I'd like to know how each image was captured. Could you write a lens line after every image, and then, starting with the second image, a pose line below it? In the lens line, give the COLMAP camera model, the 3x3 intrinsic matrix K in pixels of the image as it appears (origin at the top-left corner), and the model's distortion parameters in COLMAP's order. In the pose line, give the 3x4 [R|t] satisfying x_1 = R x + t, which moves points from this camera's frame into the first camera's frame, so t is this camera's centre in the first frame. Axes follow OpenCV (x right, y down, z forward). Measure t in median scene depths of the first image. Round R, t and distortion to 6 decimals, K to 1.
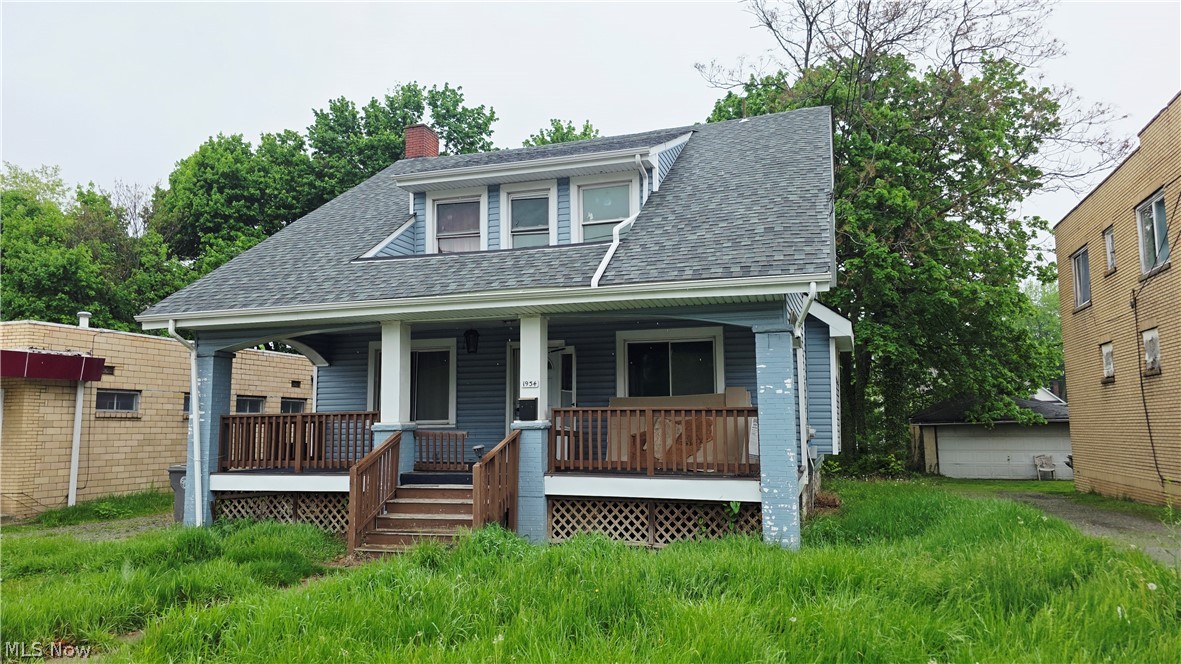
lens RADIAL K [[806.5, 0, 582.9], [0, 806.5, 330.1], [0, 0, 1]] dist [0.037138, -0.015122]
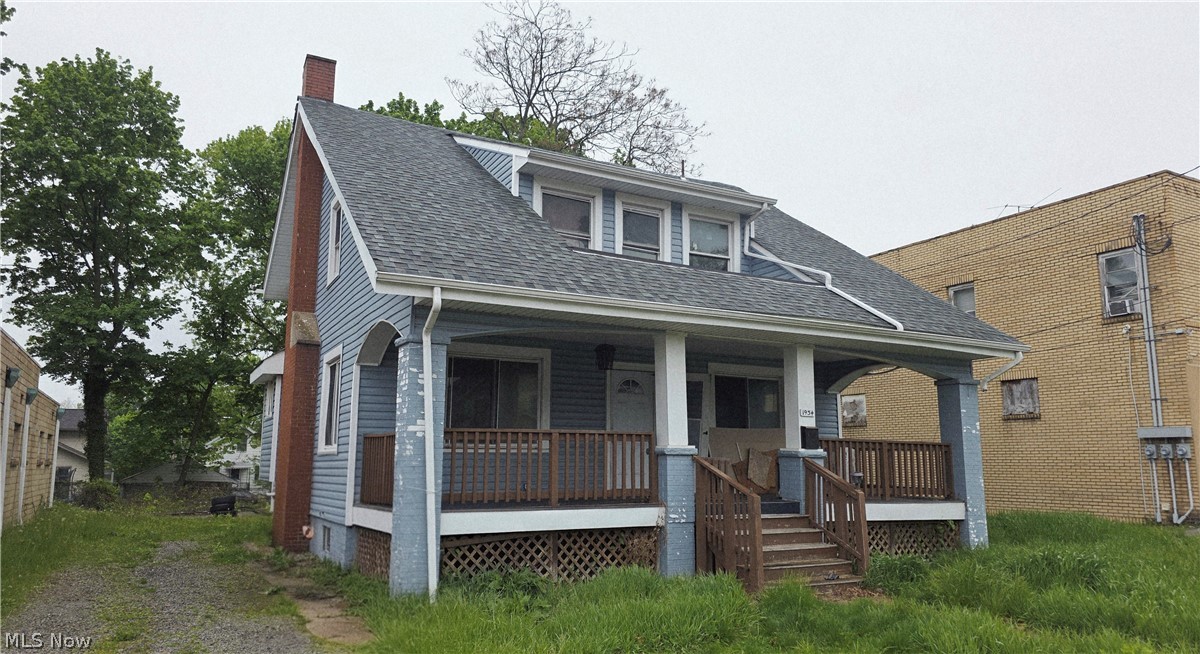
lens RADIAL K [[819.4, 0, 592.8], [0, 819.4, 331.3], [0, 0, 1]] dist [0.041851, -0.019263]
pose [[0.694387, 0.125238, 0.708620, -0.857478], [-0.101505, 0.991940, -0.075844, 0.060268], [-0.712407, -0.019263, 0.701502, 0.393015]]
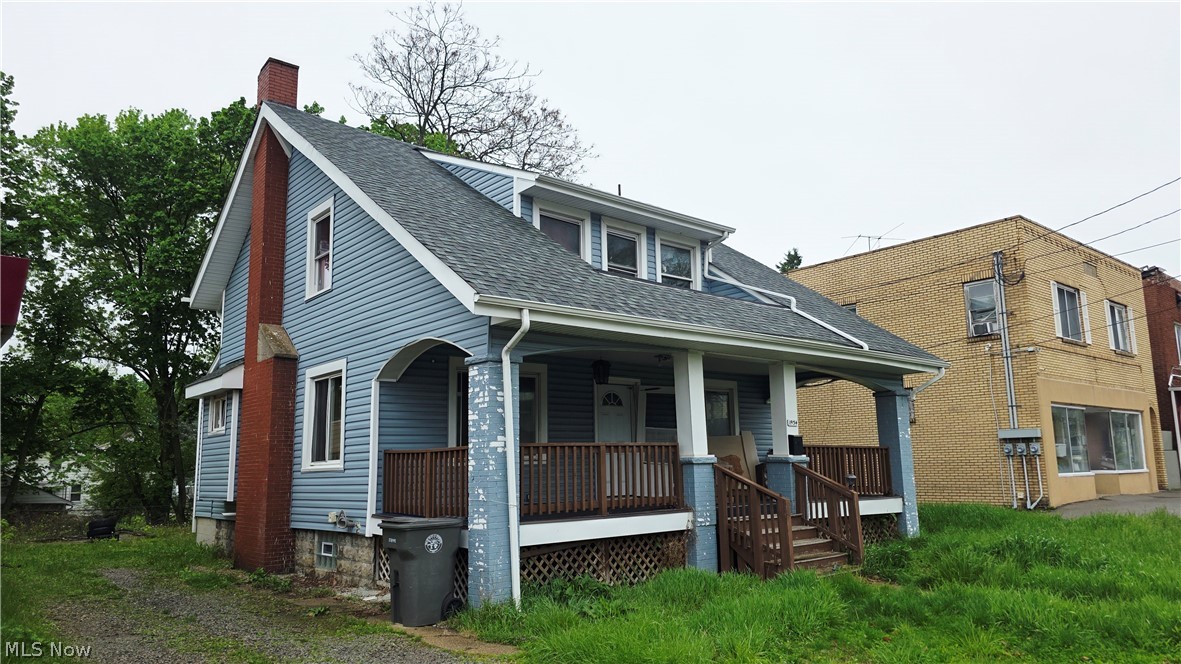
lens RADIAL K [[806.5, 0, 585.7], [0, 806.5, 337.8], [0, 0, 1]] dist [0.037138, -0.015122]
pose [[0.519940, 0.131825, 0.843970, -1.025084], [-0.091645, 0.990926, -0.098319, 0.073688], [-0.849273, -0.026225, 0.527303, 0.546385]]
